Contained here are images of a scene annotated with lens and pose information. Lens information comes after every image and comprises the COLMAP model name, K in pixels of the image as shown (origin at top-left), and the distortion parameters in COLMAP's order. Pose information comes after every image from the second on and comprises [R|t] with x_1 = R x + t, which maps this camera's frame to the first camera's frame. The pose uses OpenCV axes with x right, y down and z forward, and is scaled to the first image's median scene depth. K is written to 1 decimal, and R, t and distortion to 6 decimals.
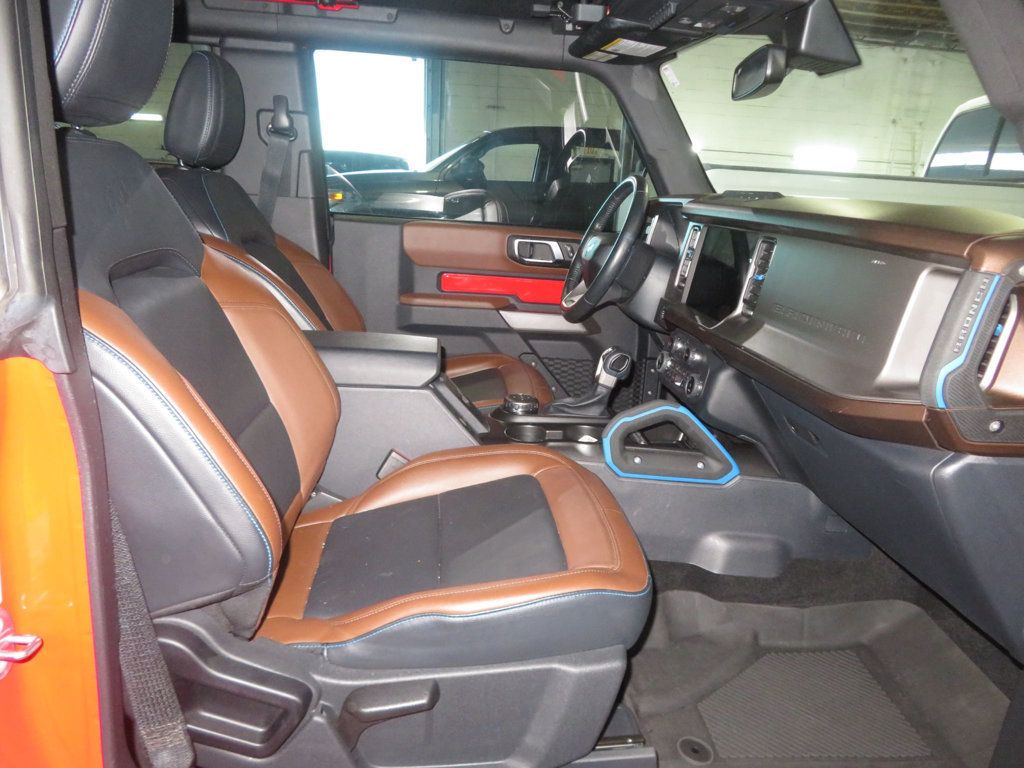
lens RADIAL K [[739.6, 0, 504.3], [0, 739.6, 381.8], [0, 0, 1]] dist [-0.005620, 0.010530]
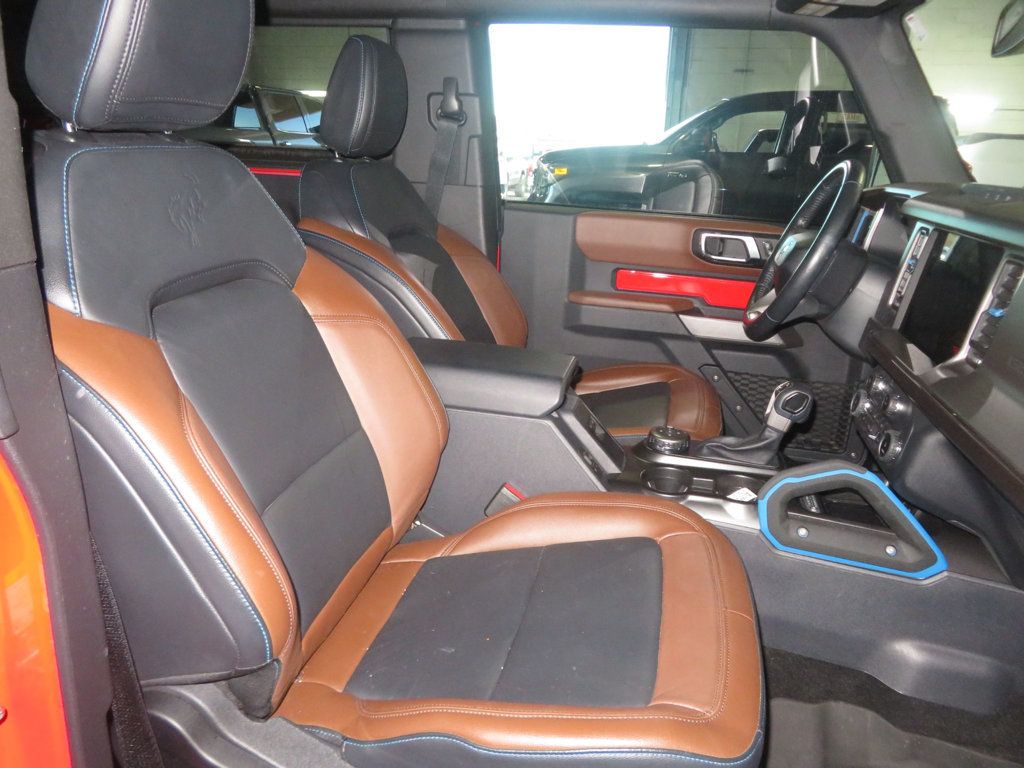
lens RADIAL K [[739.6, 0, 504.5], [0, 739.6, 385.2], [0, 0, 1]] dist [-0.005620, 0.010530]
pose [[0.951635, 0.077180, -0.297380, 0.090284], [-0.064925, 0.996592, 0.050884, -0.062650], [0.300294, -0.029115, 0.953402, 0.143813]]
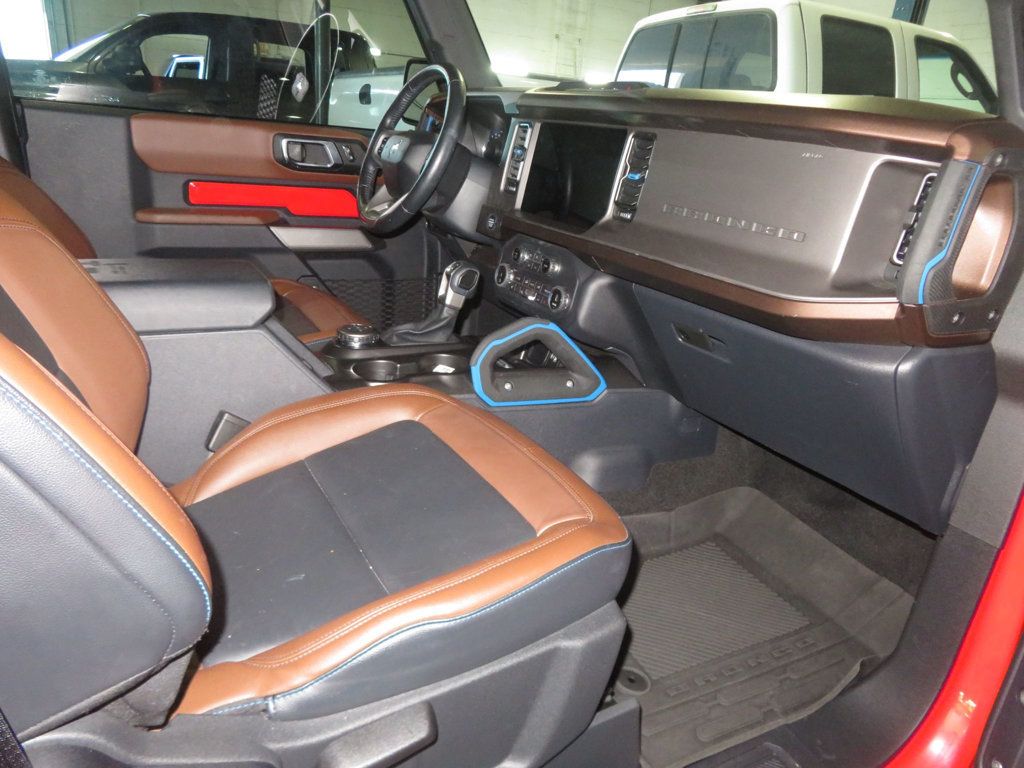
lens RADIAL K [[739.6, 0, 505.0], [0, 739.6, 385.7], [0, 0, 1]] dist [-0.005620, 0.010530]
pose [[0.912765, -0.118766, 0.390838, -0.159370], [0.072056, 0.988609, 0.132134, -0.013411], [-0.402079, -0.092445, 0.910926, 0.160489]]
